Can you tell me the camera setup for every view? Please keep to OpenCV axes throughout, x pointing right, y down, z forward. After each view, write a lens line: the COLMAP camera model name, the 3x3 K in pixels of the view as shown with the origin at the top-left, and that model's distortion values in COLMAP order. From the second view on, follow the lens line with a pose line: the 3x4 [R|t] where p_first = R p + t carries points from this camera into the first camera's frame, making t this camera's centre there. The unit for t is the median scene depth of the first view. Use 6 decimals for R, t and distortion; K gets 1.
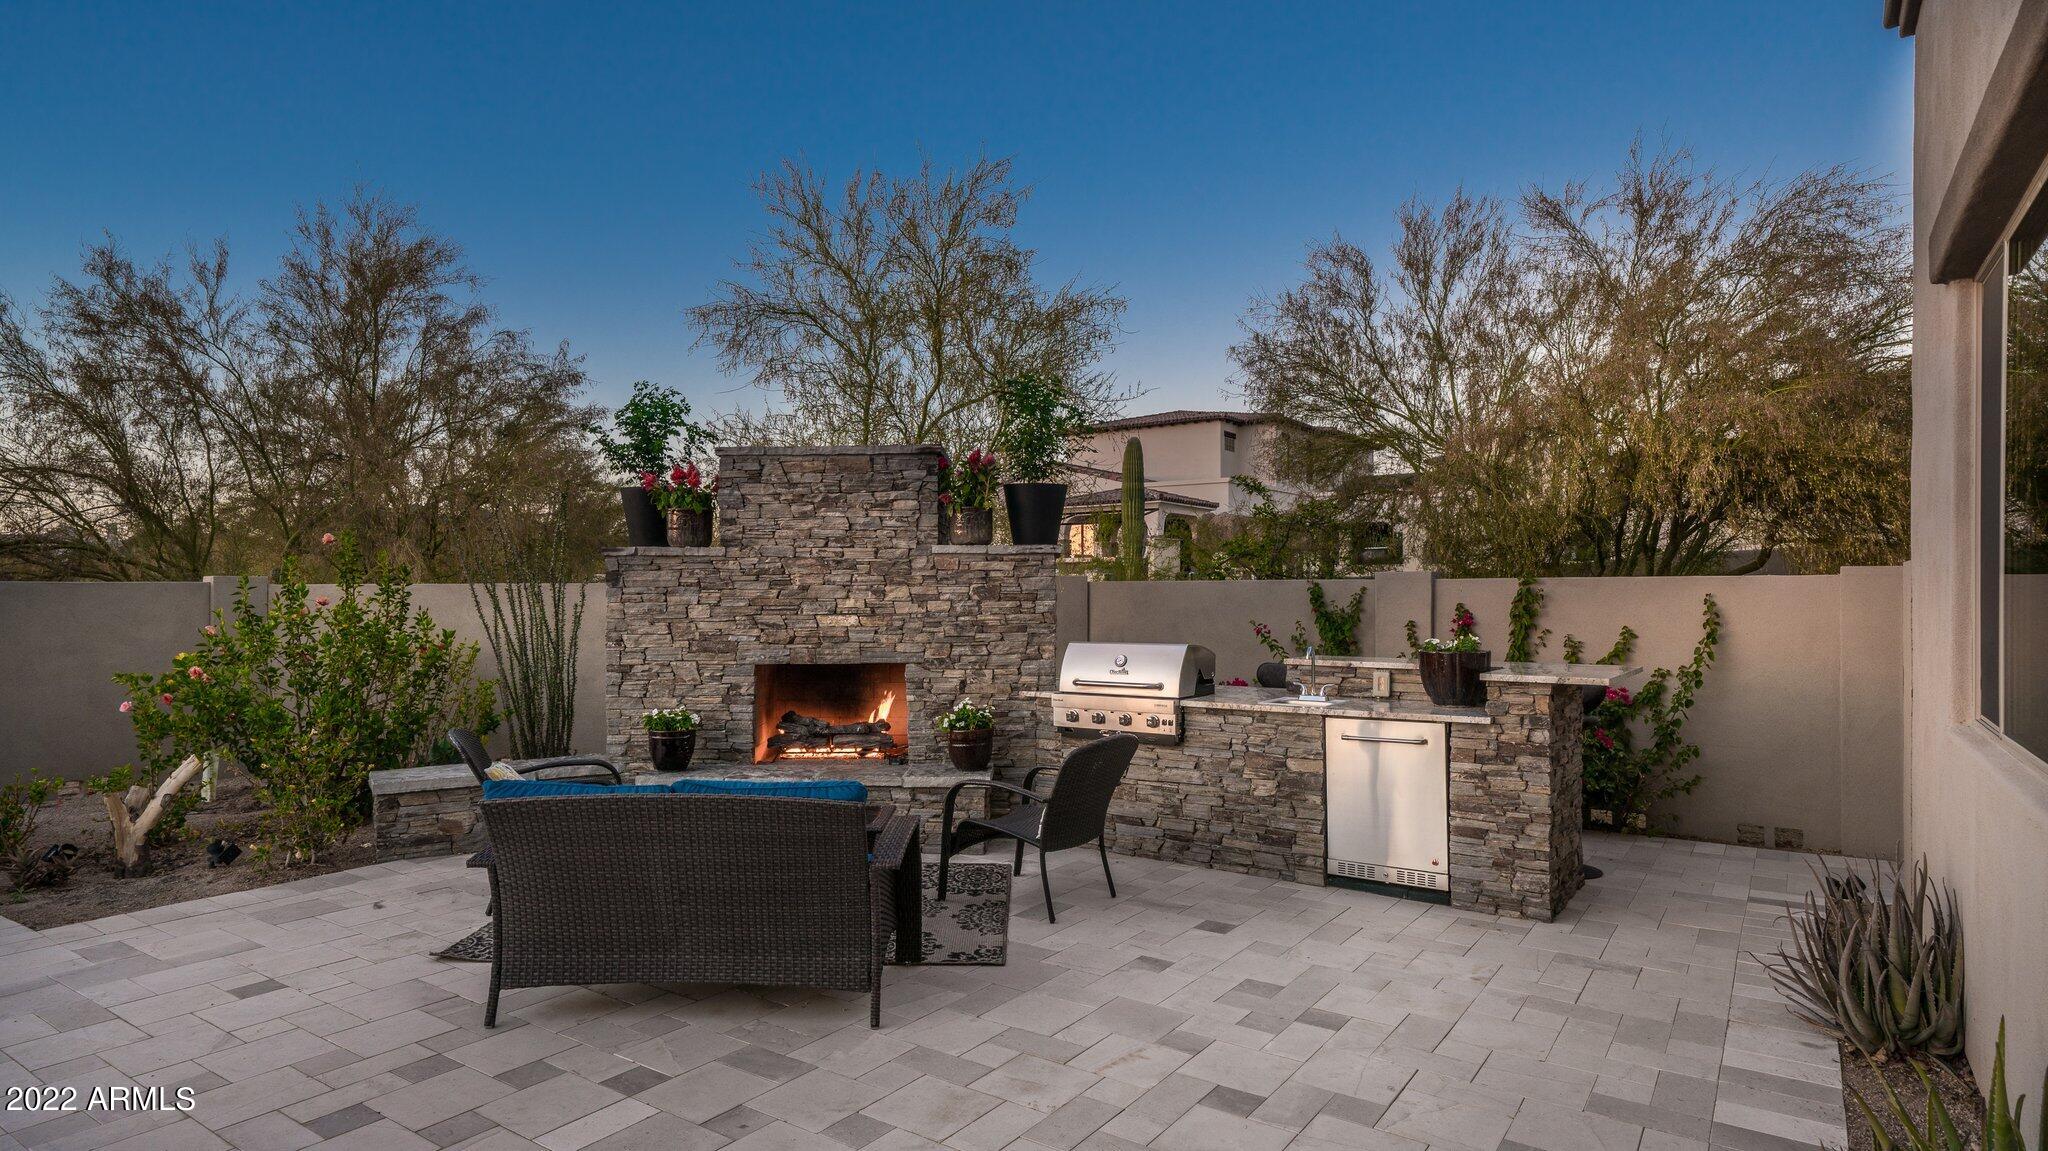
lens RADIAL K [[1105.4, 0, 1016.3], [0, 1105.4, 588.8], [0, 0, 1]] dist [0.002787, -0.000677]
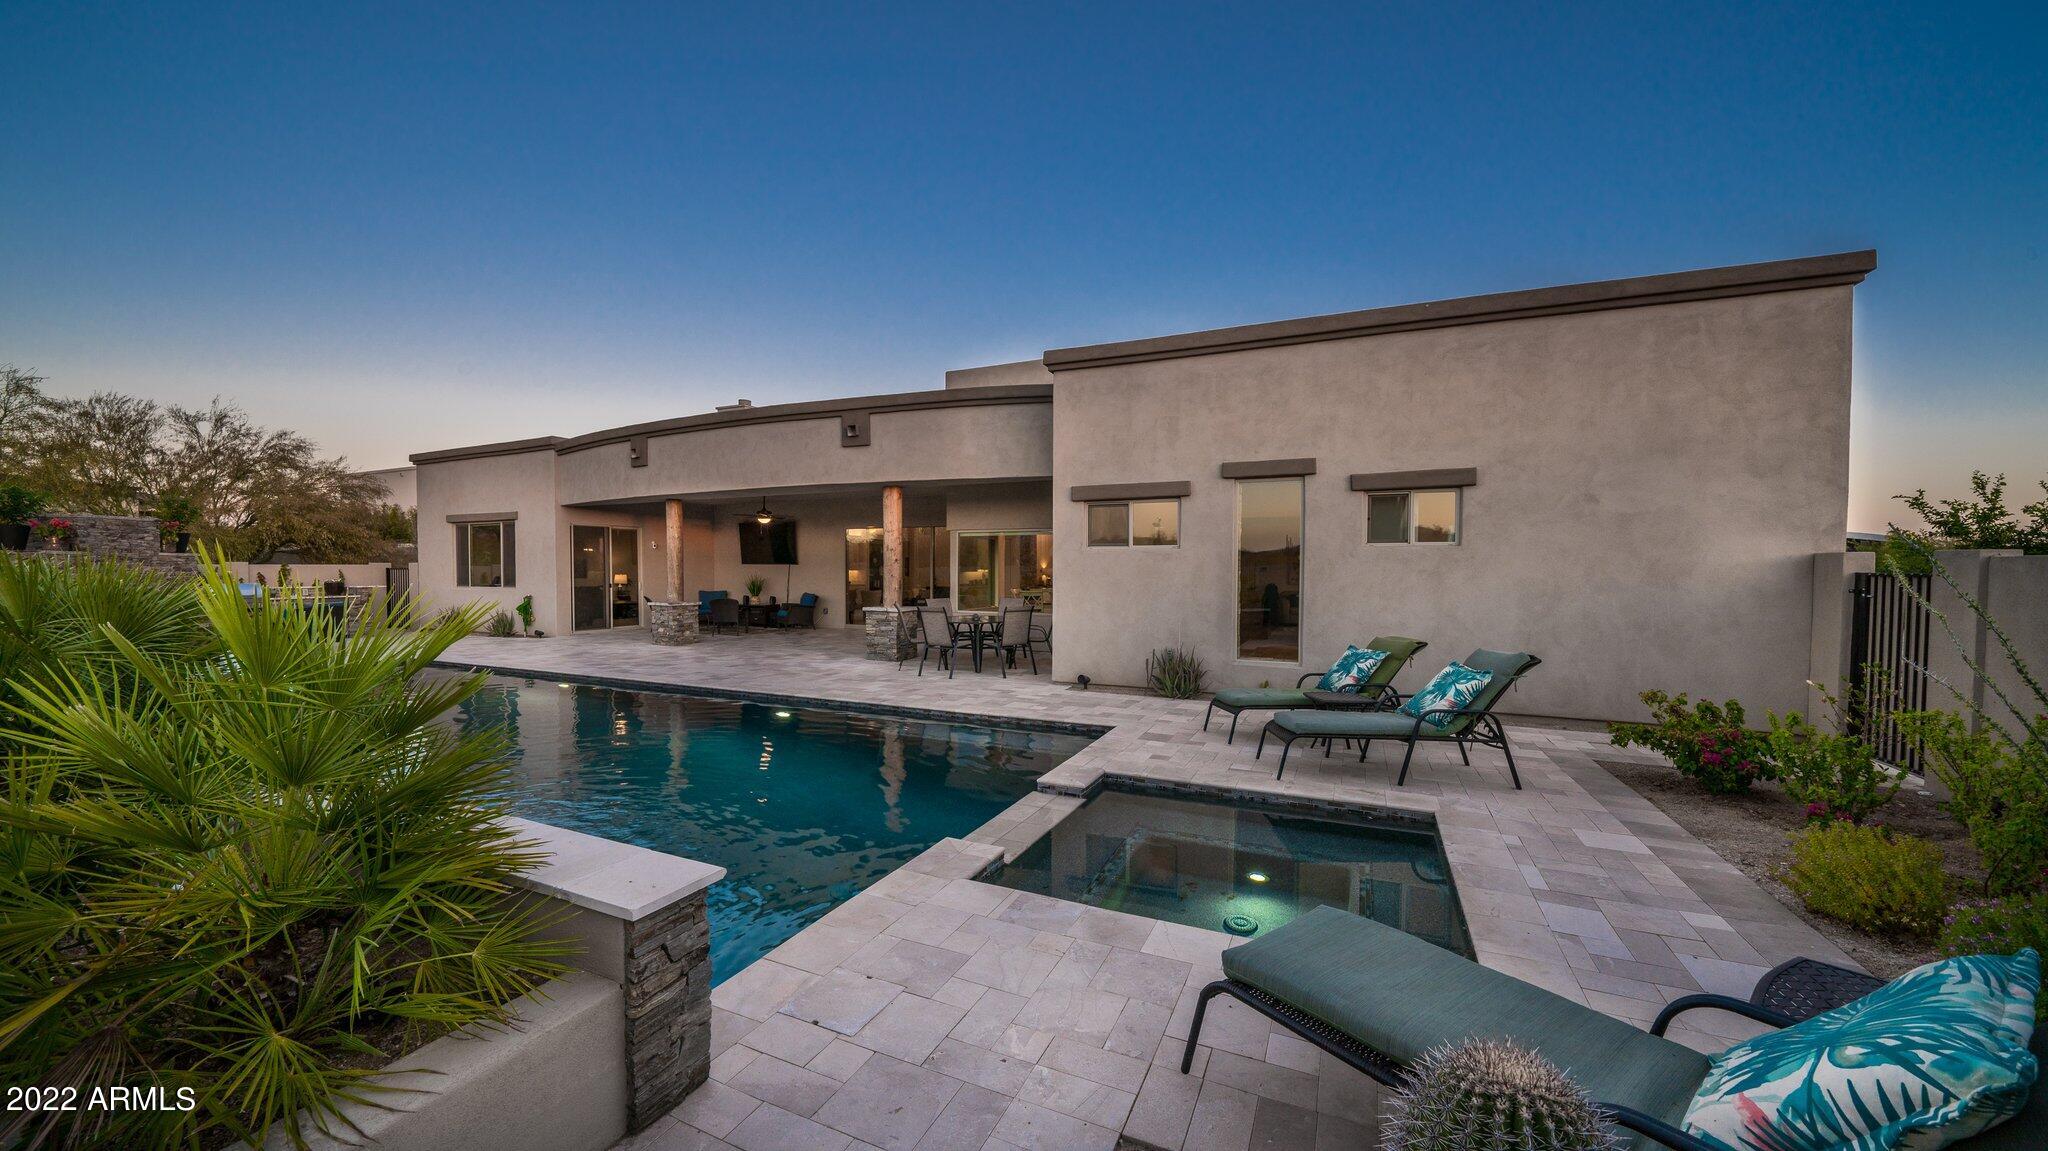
lens RADIAL K [[724.6, 0, 1016.4], [0, 724.6, 585.4], [0, 0, 1]] dist [-0.001539, -0.000098]
pose [[-0.174592, -0.019541, 0.984447, -2.350178], [-0.007484, 0.999801, 0.018518, -0.004444], [-0.984612, -0.004135, -0.174704, -0.908807]]
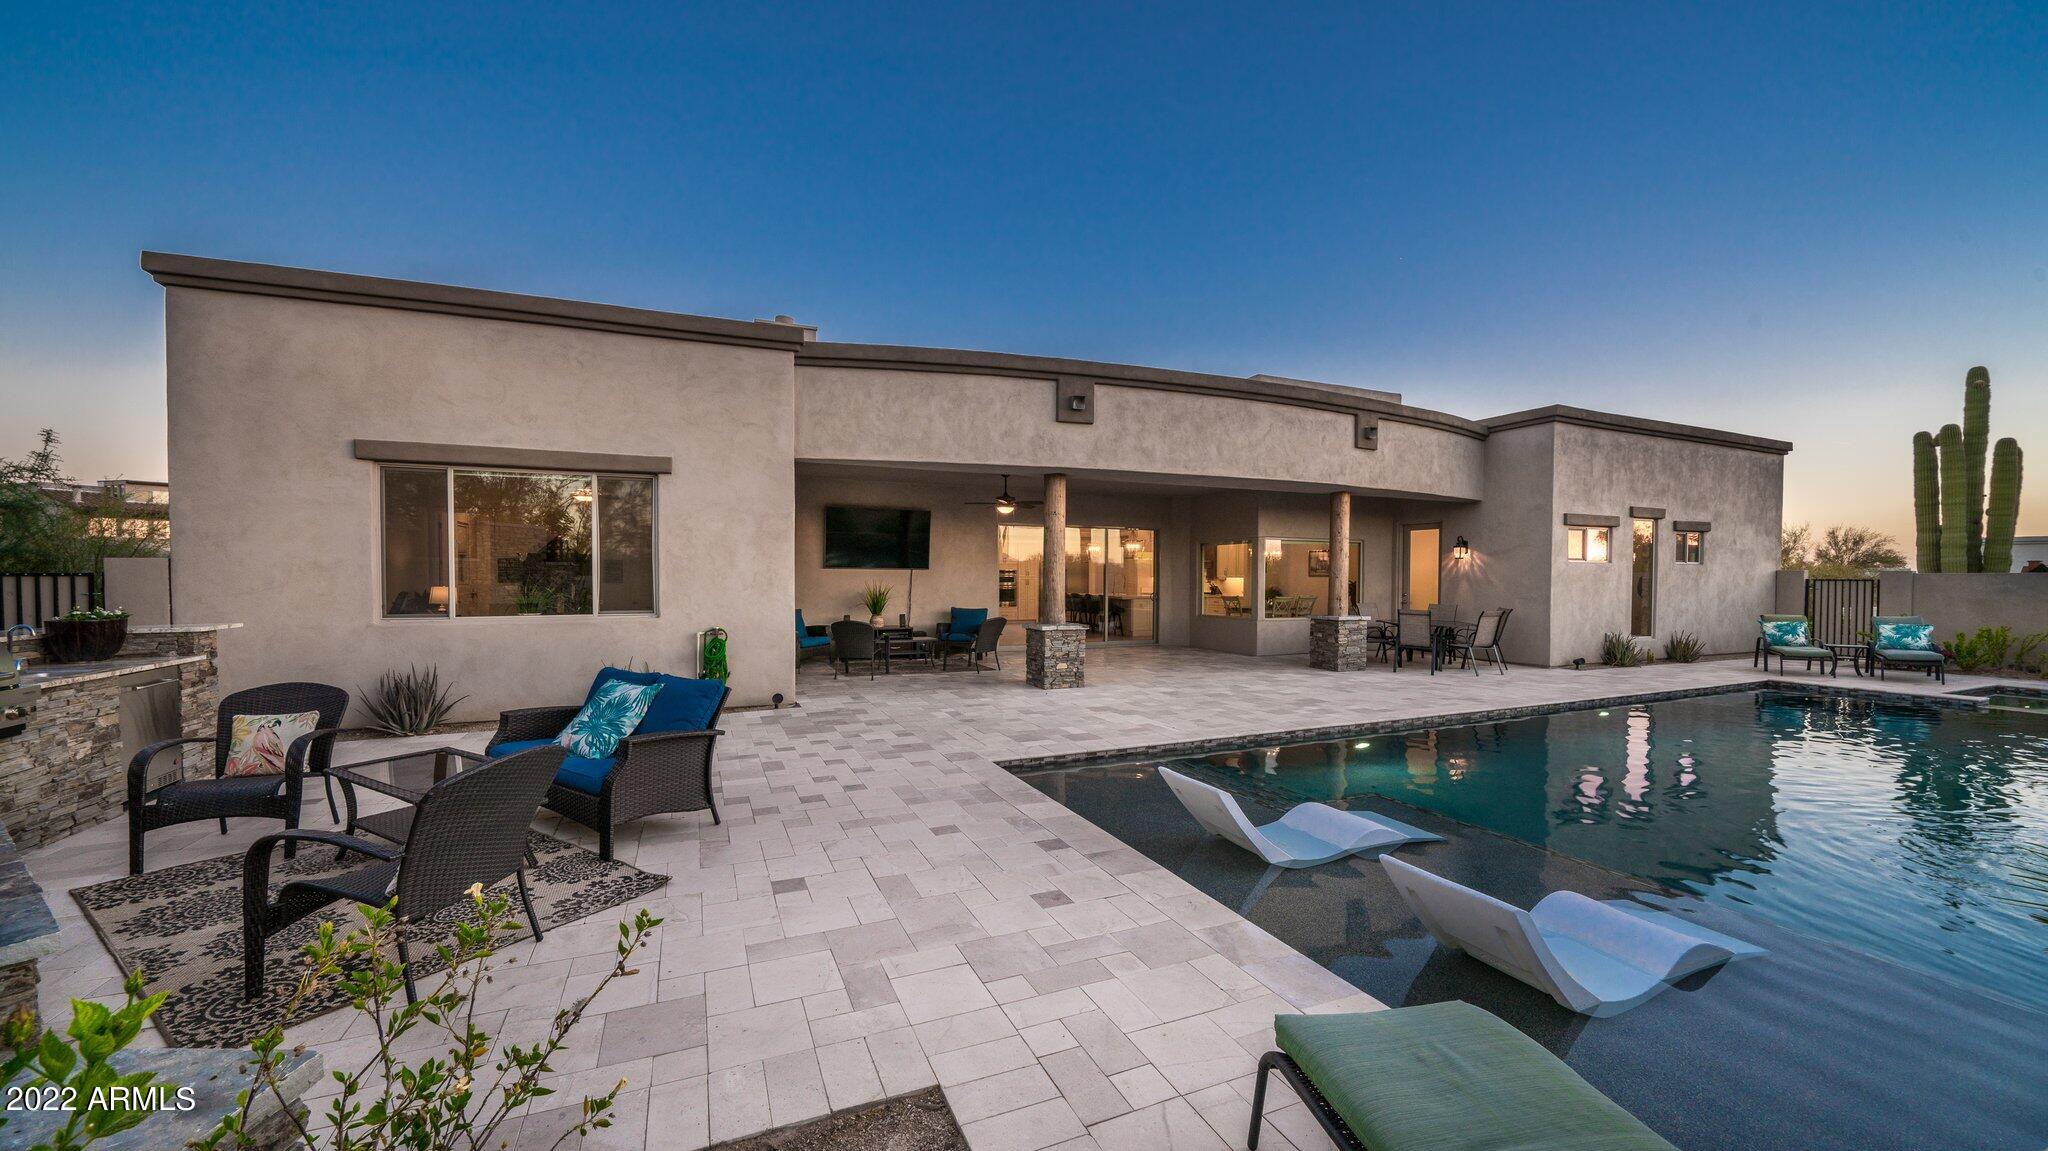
lens RADIAL K [[785.3, 0, 1038.5], [0, 785.3, 581.8], [0, 0, 1]] dist [-0.011824, -0.000210]
pose [[-0.858075, -0.004214, 0.513507, -0.889126], [-0.004137, 0.999991, 0.001294, 0.004408], [-0.513508, -0.001014, -0.858084, 1.036168]]
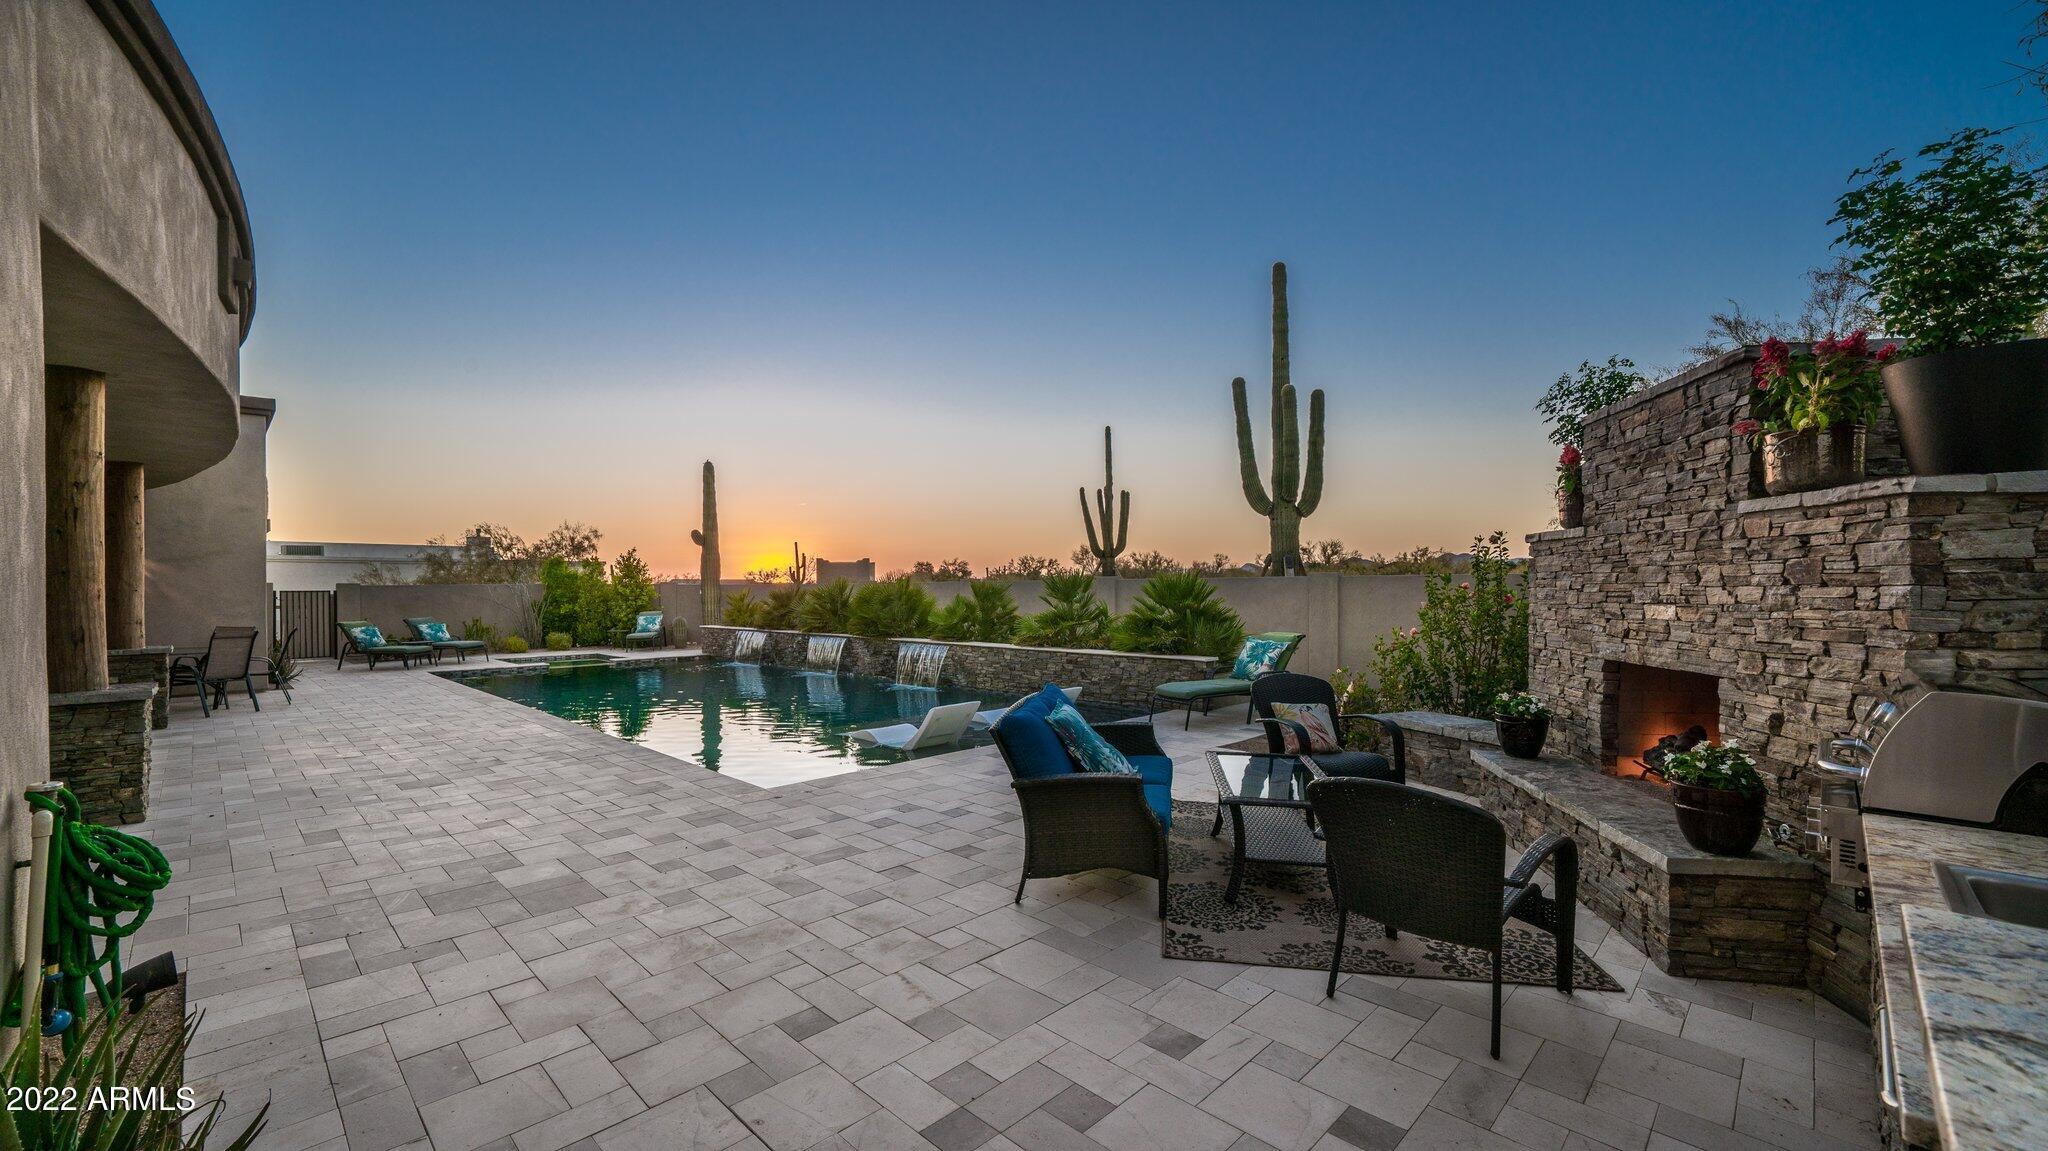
lens RADIAL K [[818.5, 0, 1020.6], [0, 818.5, 585.3], [0, 0, 1]] dist [-0.000998, -0.000031]
pose [[-0.172351, -0.000018, -0.985036, 0.477318], [0.008723, 0.999961, -0.001544, 0.007423], [0.984997, -0.008859, -0.172344, 0.661619]]
